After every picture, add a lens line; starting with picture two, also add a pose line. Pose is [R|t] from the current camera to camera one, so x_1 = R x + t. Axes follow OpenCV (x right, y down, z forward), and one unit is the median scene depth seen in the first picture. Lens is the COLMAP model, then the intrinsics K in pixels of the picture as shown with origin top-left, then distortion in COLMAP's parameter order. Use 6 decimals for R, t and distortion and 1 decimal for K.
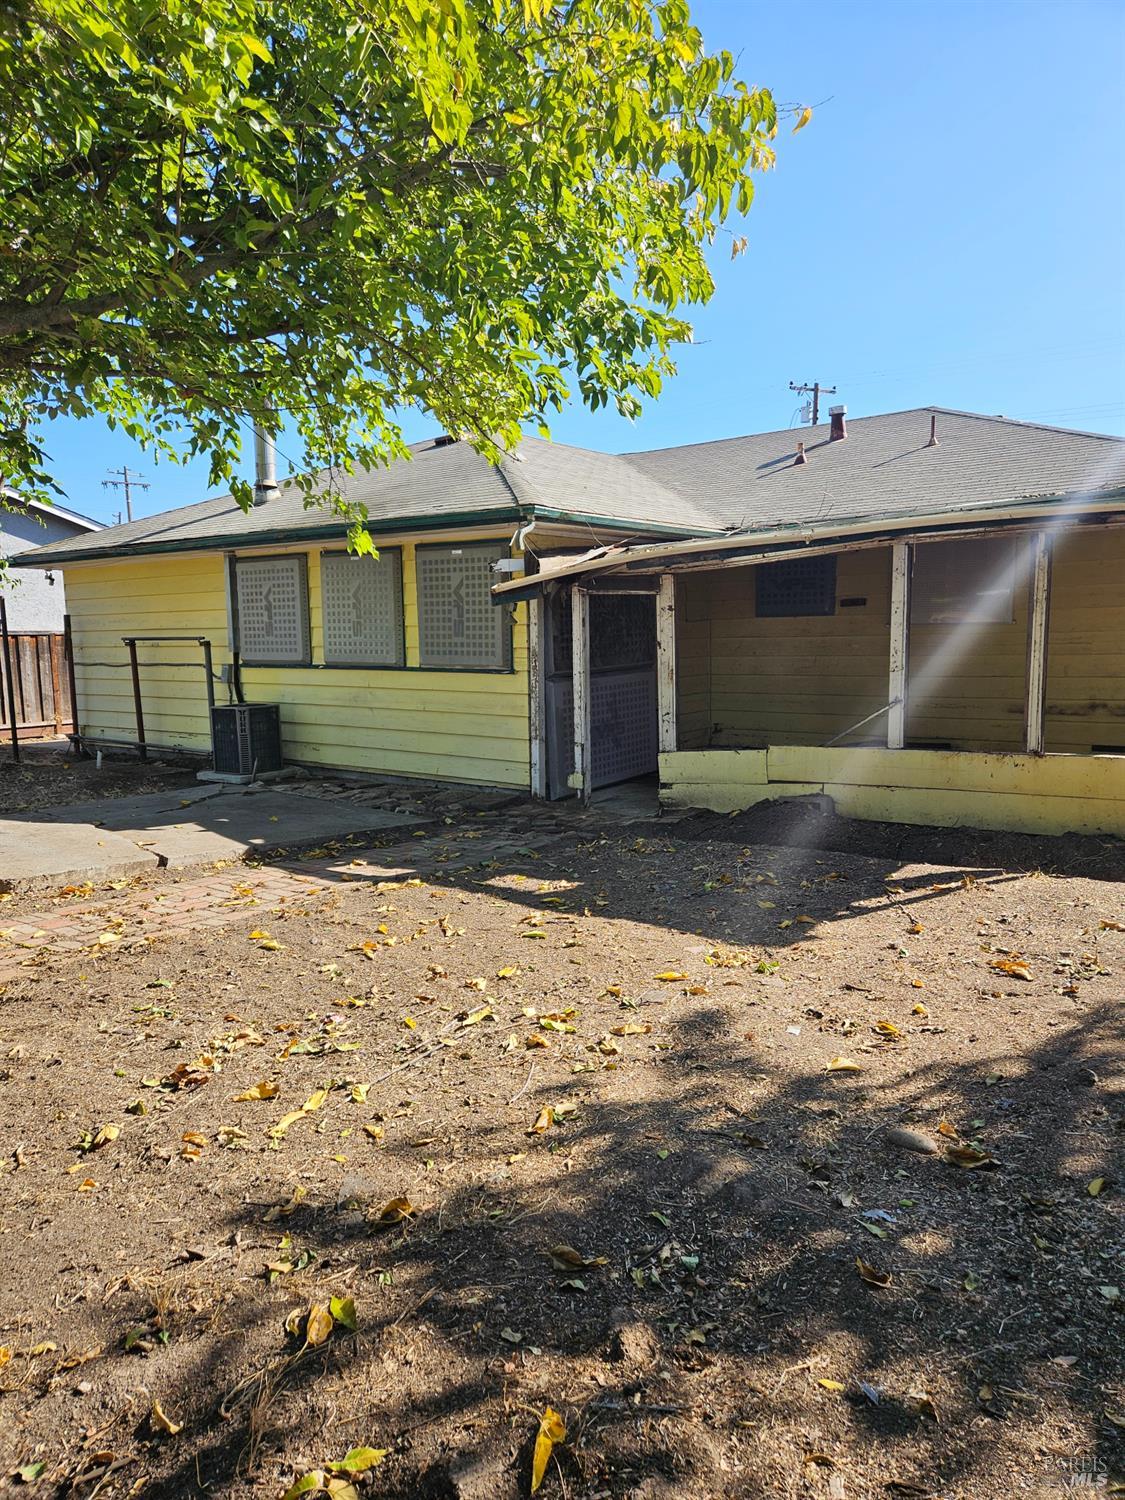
lens RADIAL K [[1005.4, 0, 562.5], [0, 1005.4, 750.0], [0, 0, 1]] dist [0.000952, 0.000993]
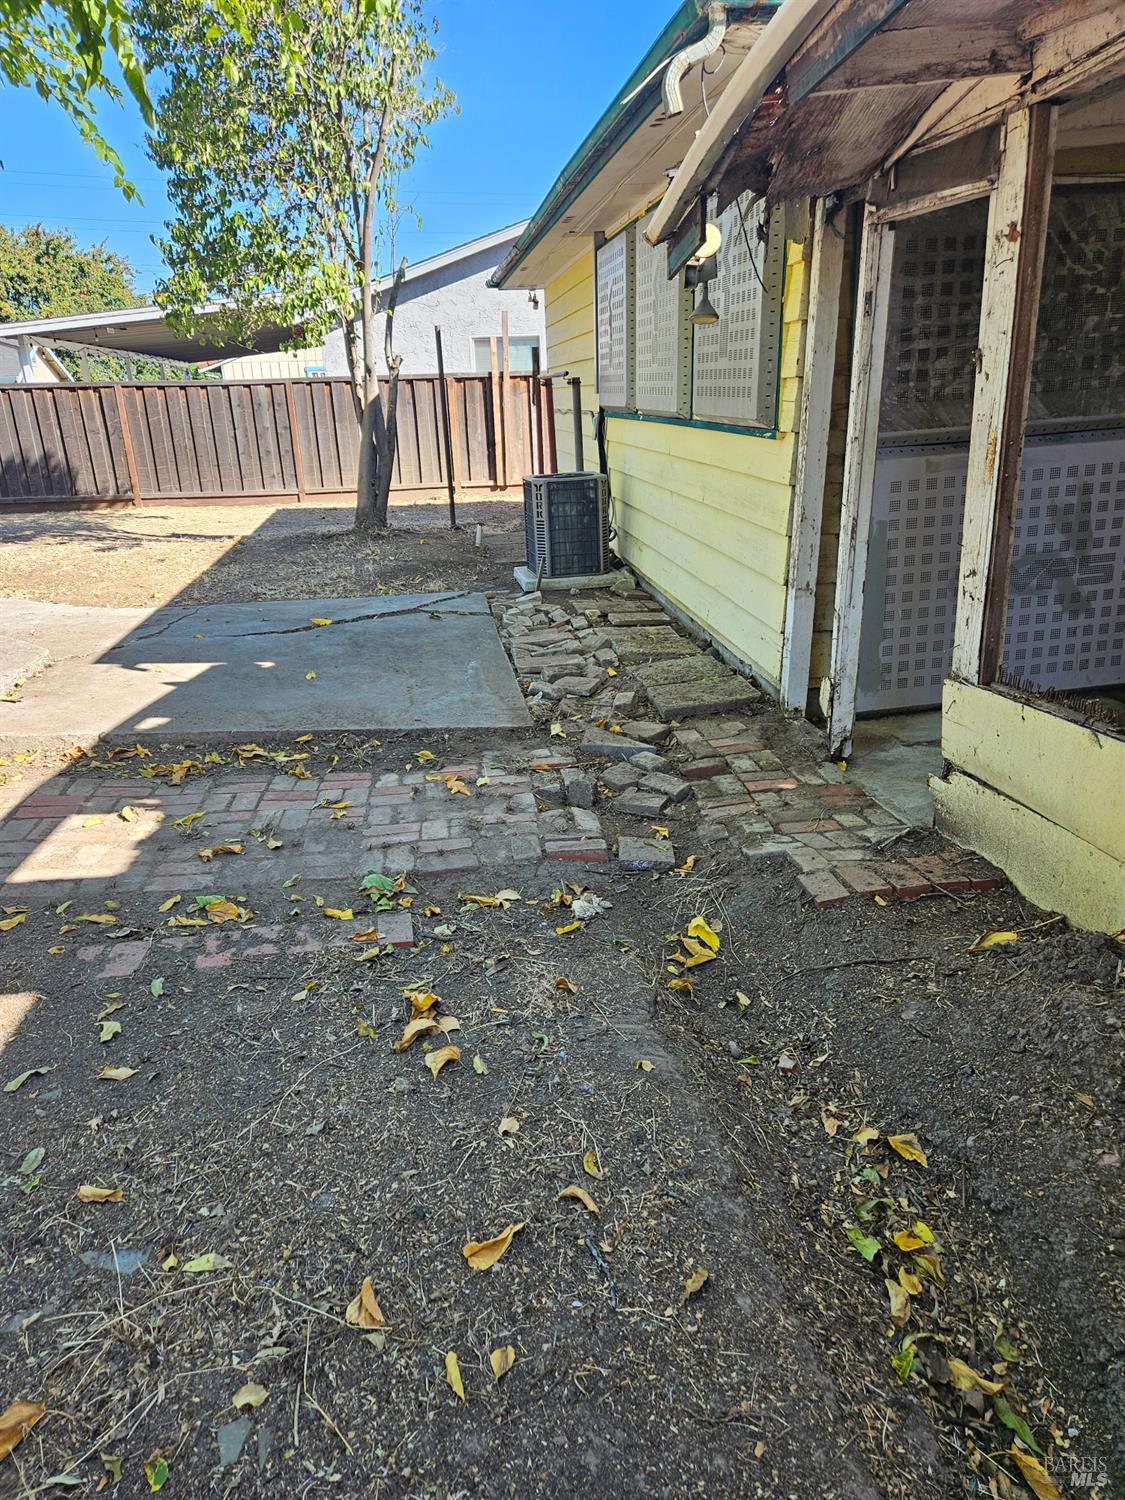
lens RADIAL K [[1005.4, 0, 562.5], [0, 1005.4, 750.0], [0, 0, 1]] dist [0.000952, 0.000993]
pose [[0.692916, 0.225248, -0.684931, 0.232030], [-0.047103, 0.962062, 0.268734, -0.057499], [0.719478, -0.153948, 0.677238, 0.596172]]
